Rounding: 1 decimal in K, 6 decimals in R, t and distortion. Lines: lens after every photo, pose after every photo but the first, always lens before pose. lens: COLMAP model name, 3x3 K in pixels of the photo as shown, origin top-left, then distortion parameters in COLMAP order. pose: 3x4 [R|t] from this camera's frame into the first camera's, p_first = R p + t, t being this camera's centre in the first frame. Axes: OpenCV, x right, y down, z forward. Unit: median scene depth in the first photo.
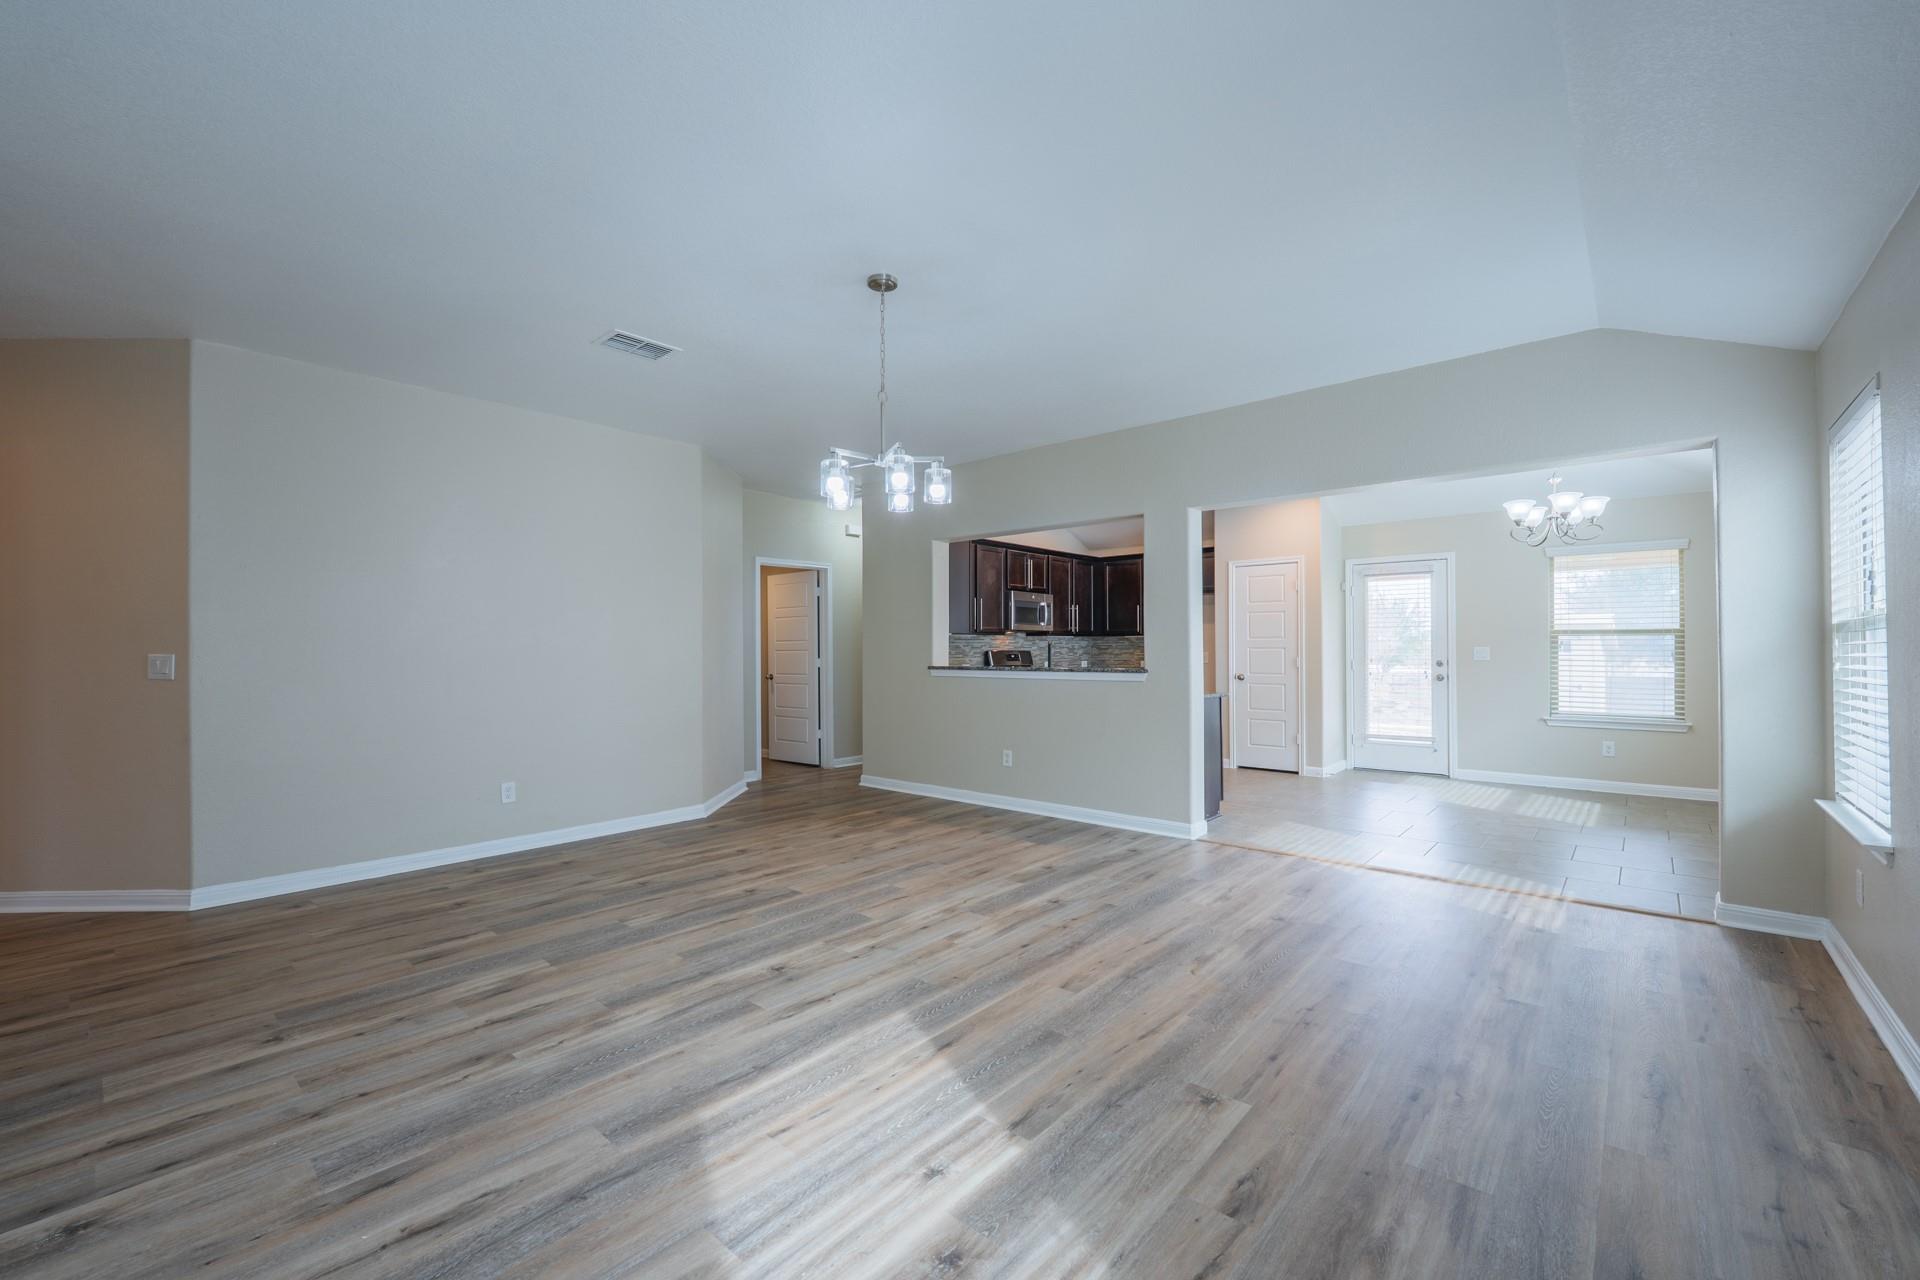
lens RADIAL K [[787.5, 0, 950.7], [0, 787.5, 644.1], [0, 0, 1]] dist [0.000405, -0.004765]
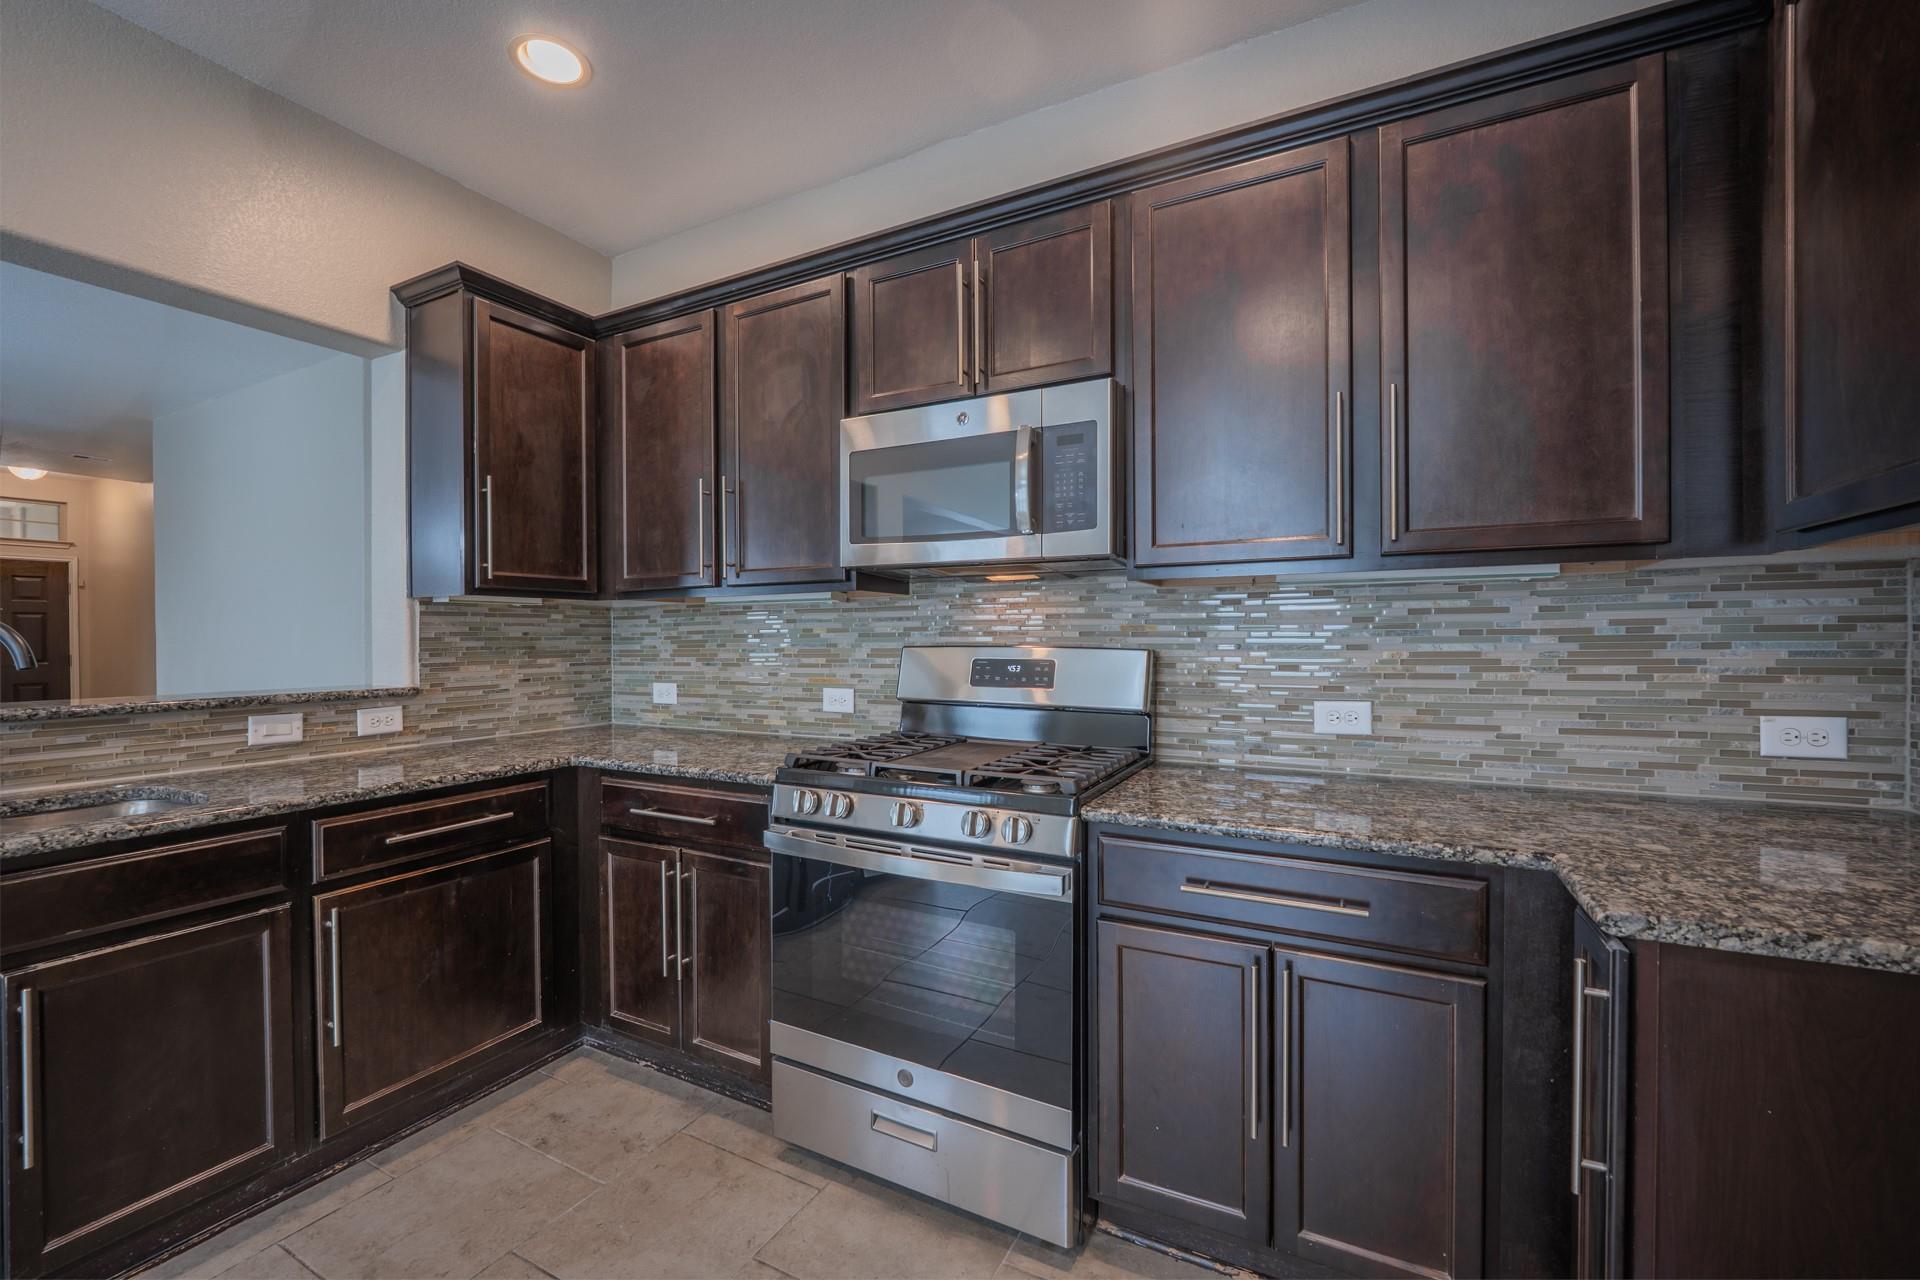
lens RADIAL K [[781.4, 0, 948.1], [0, 781.4, 642.1], [0, 0, 1]] dist [-0.000473, -0.006559]
pose [[0.225660, 0.010256, -0.974152, 0.586497], [0.009303, 0.999876, 0.012681, 0.006244], [0.974162, -0.011924, 0.225536, 1.673787]]
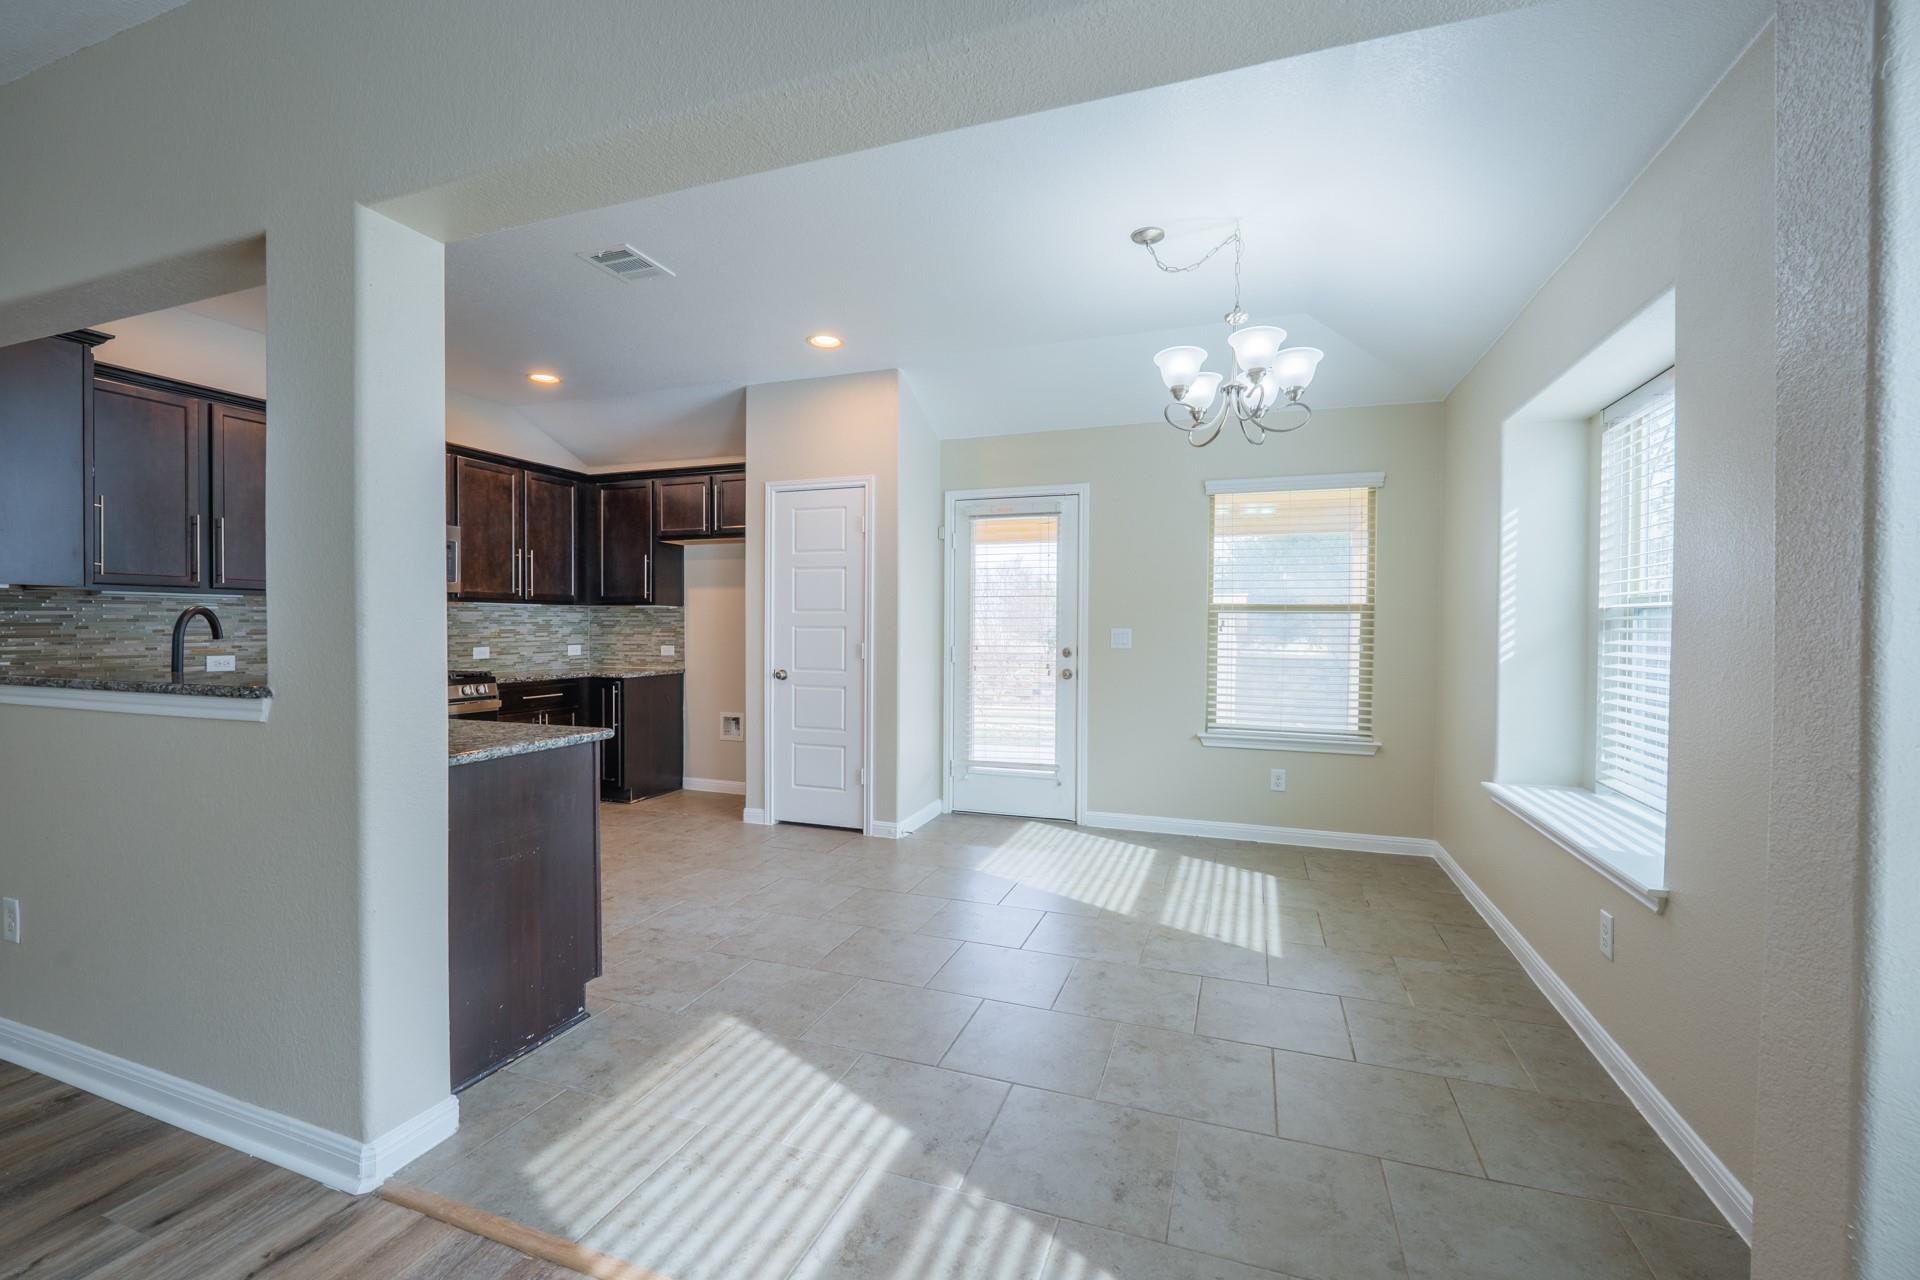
lens RADIAL K [[801.9, 0, 949.0], [0, 801.9, 641.6], [0, 0, 1]] dist [-0.001782, -0.005613]
pose [[0.932059, 0.002228, 0.362300, 0.450749], [-0.011466, 0.999662, 0.023349, 0.001258], [-0.362125, -0.025916, 0.931769, 0.645449]]
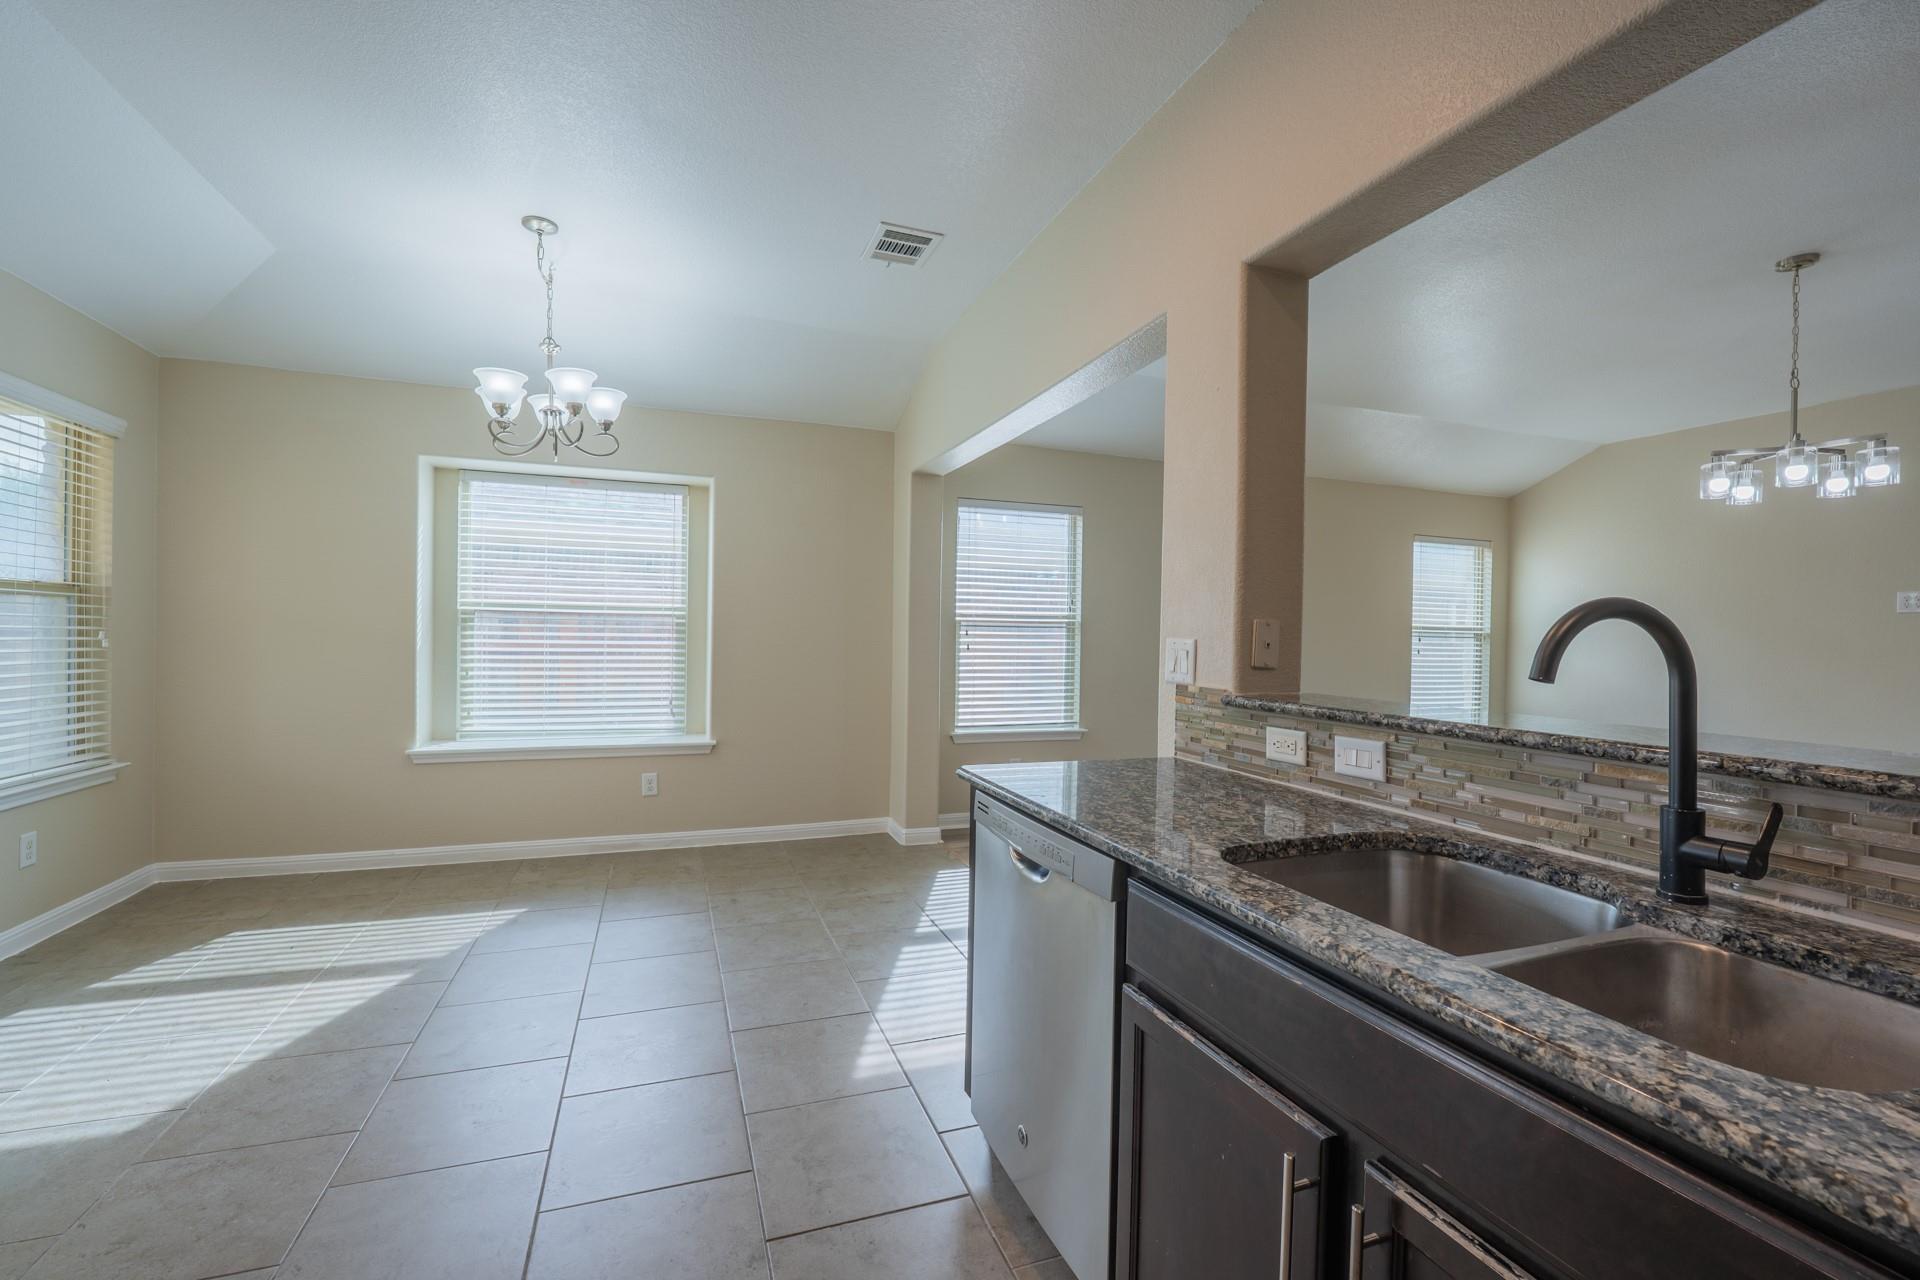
lens RADIAL K [[801.9, 0, 949.0], [0, 801.9, 641.6], [0, 0, 1]] dist [-0.001782, -0.005613]
pose [[-0.875859, -0.015500, 0.482318, 0.236532], [-0.016557, 0.999861, 0.002067, 0.009940], [-0.482283, -0.006175, -0.875994, 1.607113]]
